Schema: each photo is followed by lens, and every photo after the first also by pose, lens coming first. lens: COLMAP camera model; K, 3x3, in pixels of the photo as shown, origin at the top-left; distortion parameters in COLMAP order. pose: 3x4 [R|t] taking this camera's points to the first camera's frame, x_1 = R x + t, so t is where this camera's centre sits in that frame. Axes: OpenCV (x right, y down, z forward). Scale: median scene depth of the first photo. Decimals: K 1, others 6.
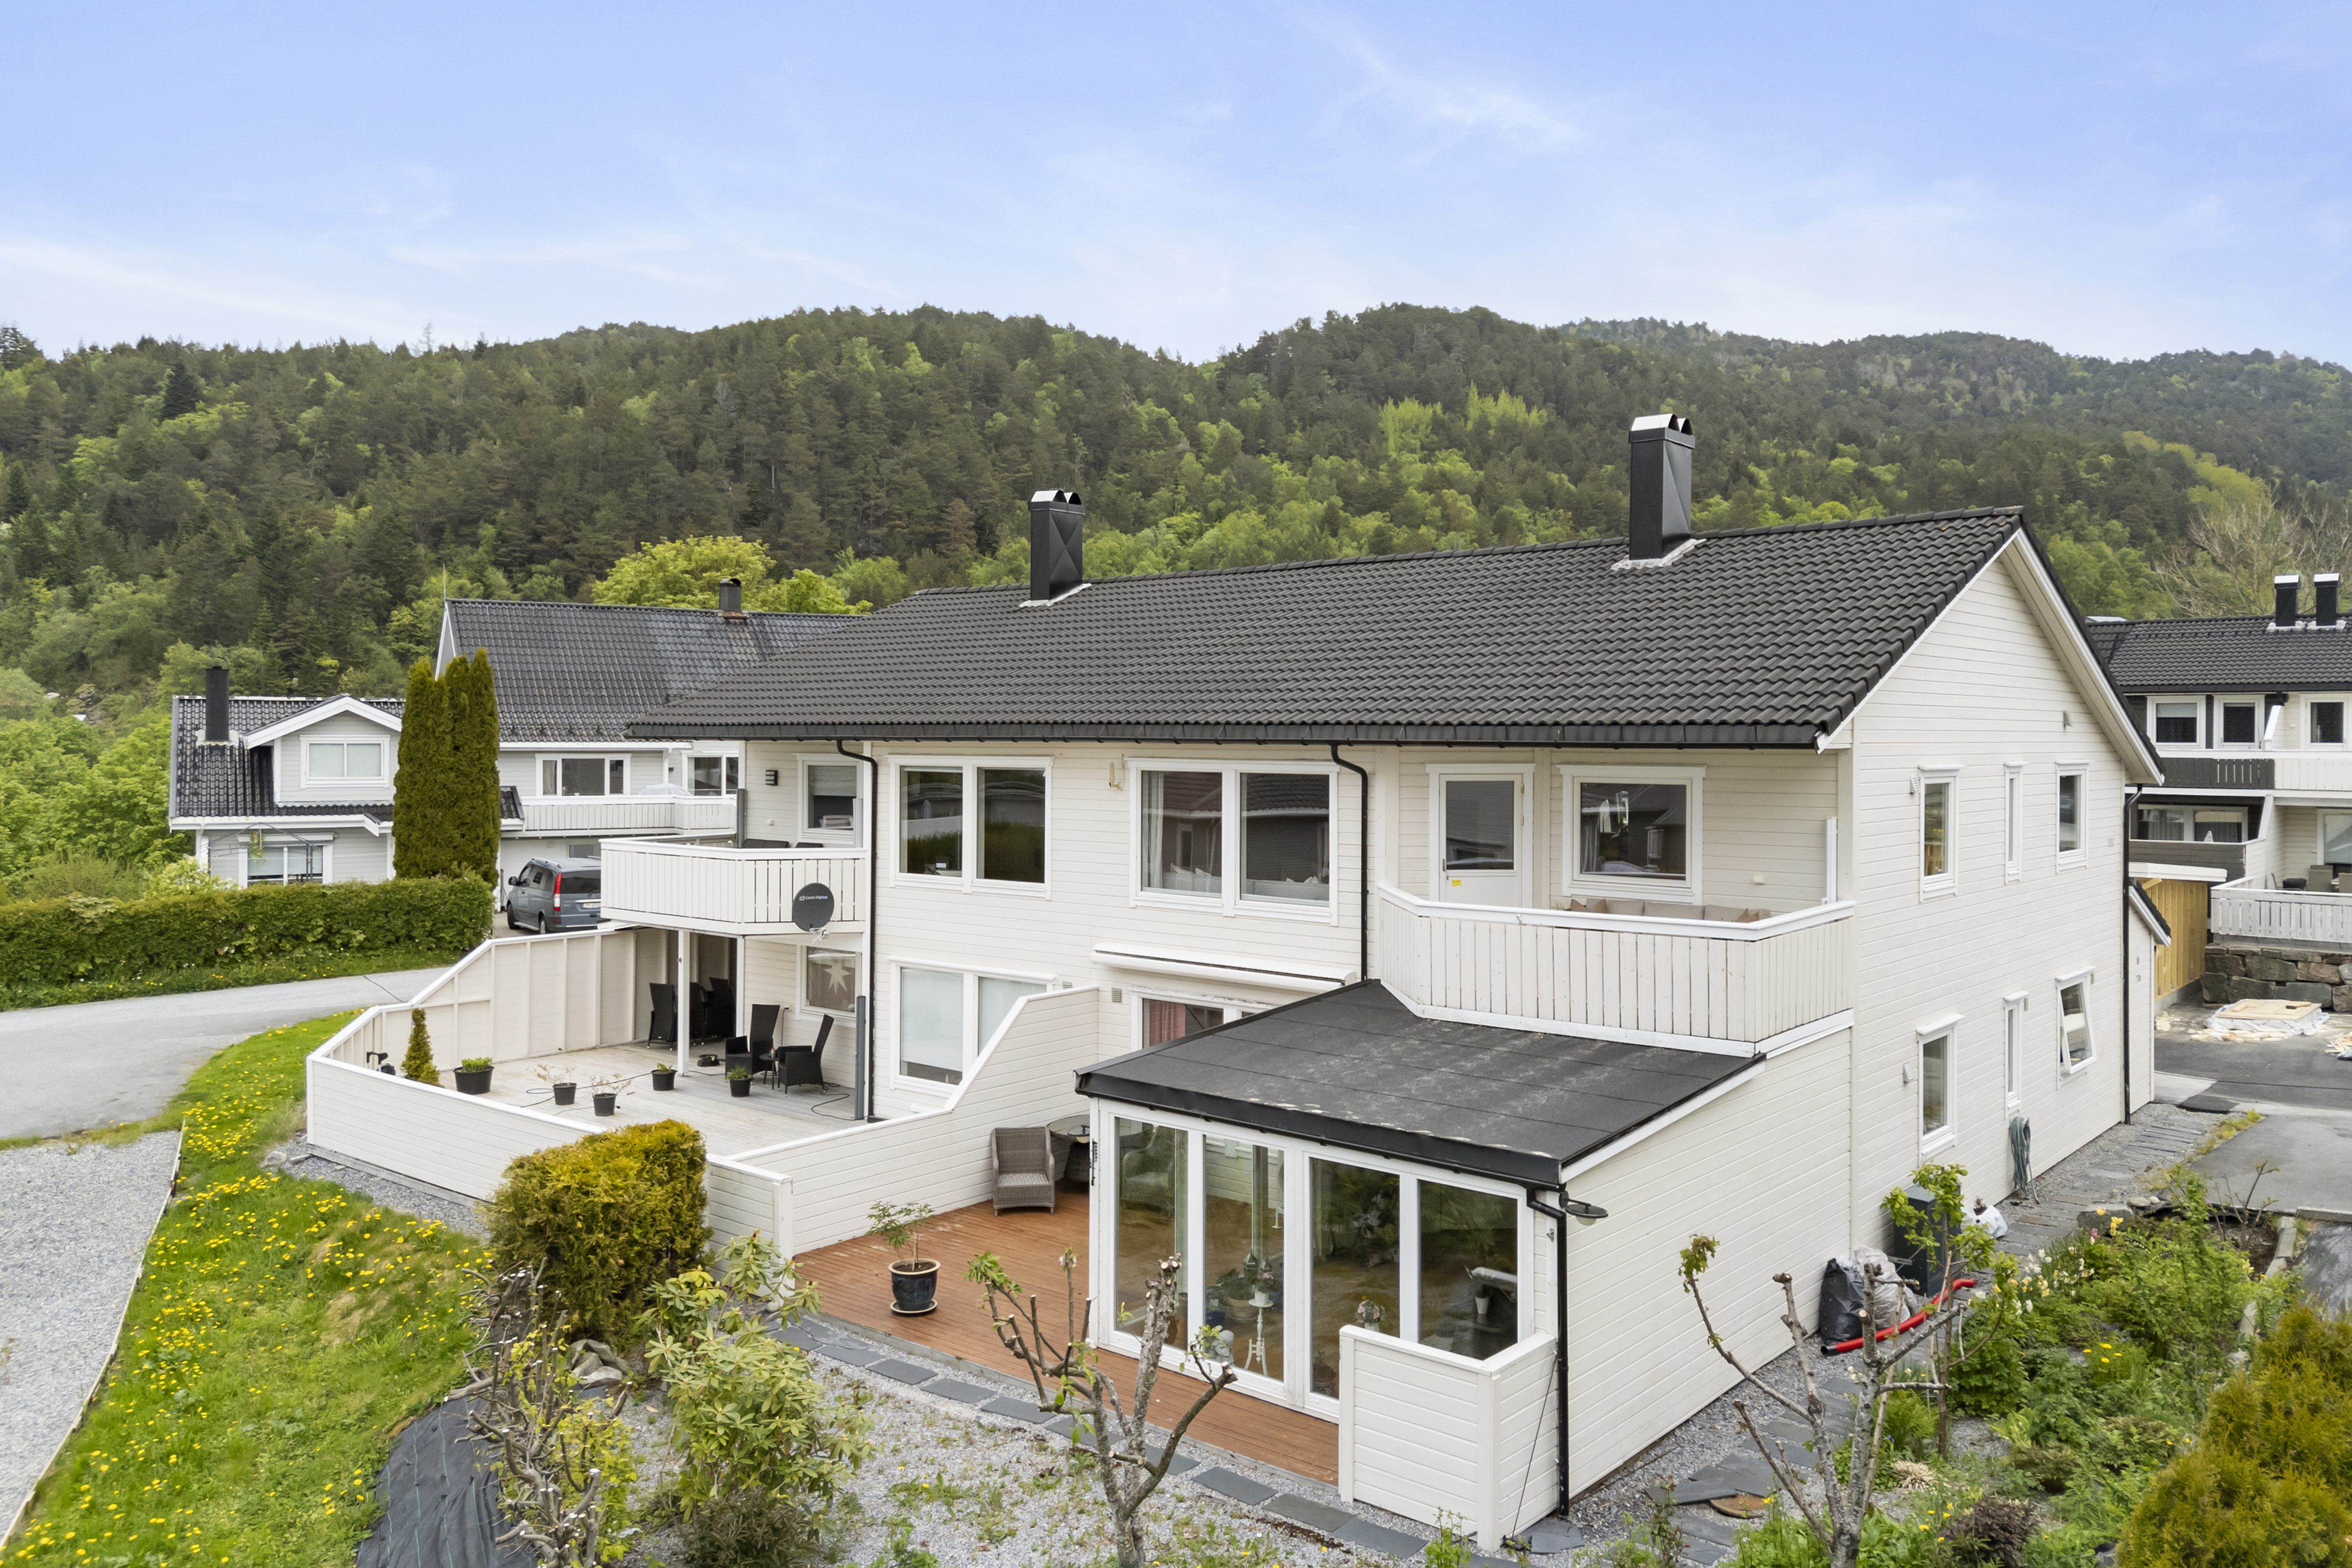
lens RADIAL K [[1818.8, 0, 1179.3], [0, 1818.8, 816.5], [0, 0, 1]] dist [0.121608, -0.174484]
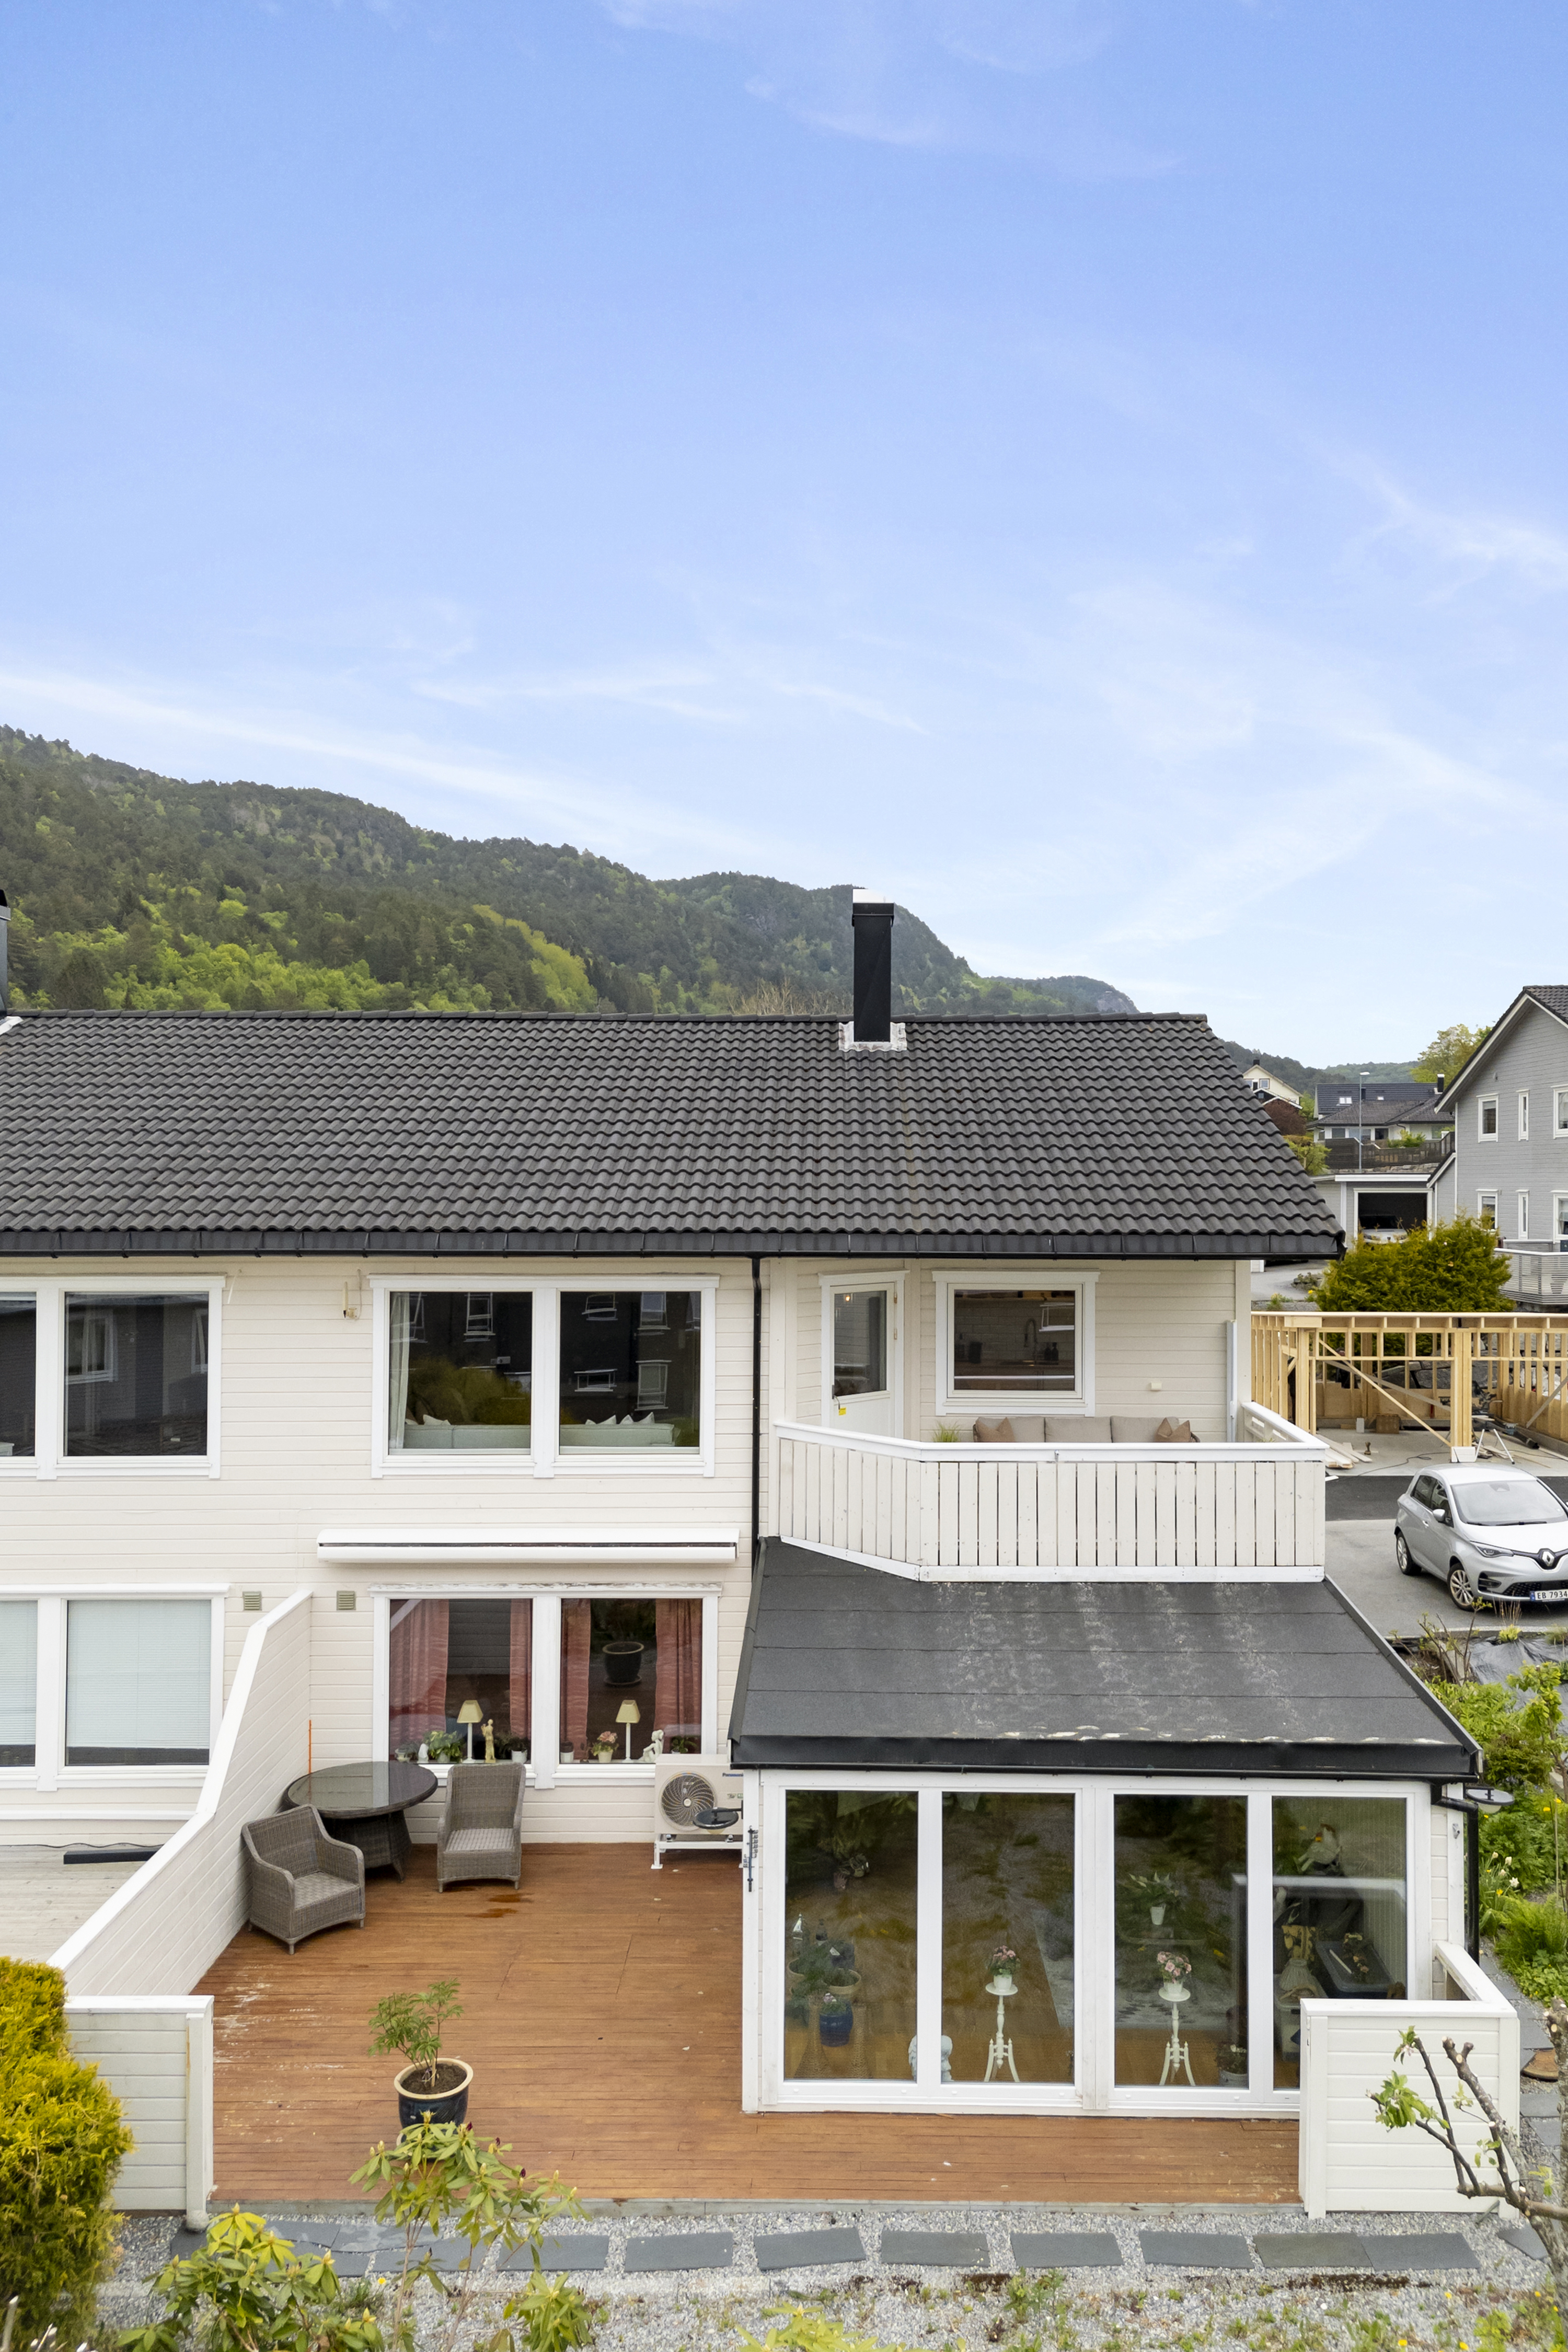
lens RADIAL K [[1818.8, 0, 953.6], [0, 1818.8, 1226.0], [0, 0, 1]] dist [0.121608, -0.174484]
pose [[0.758237, -0.017755, 0.651738, -0.369471], [0.030157, 0.999514, -0.007856, -0.043307], [-0.651282, 0.025611, 0.758404, 0.311702]]
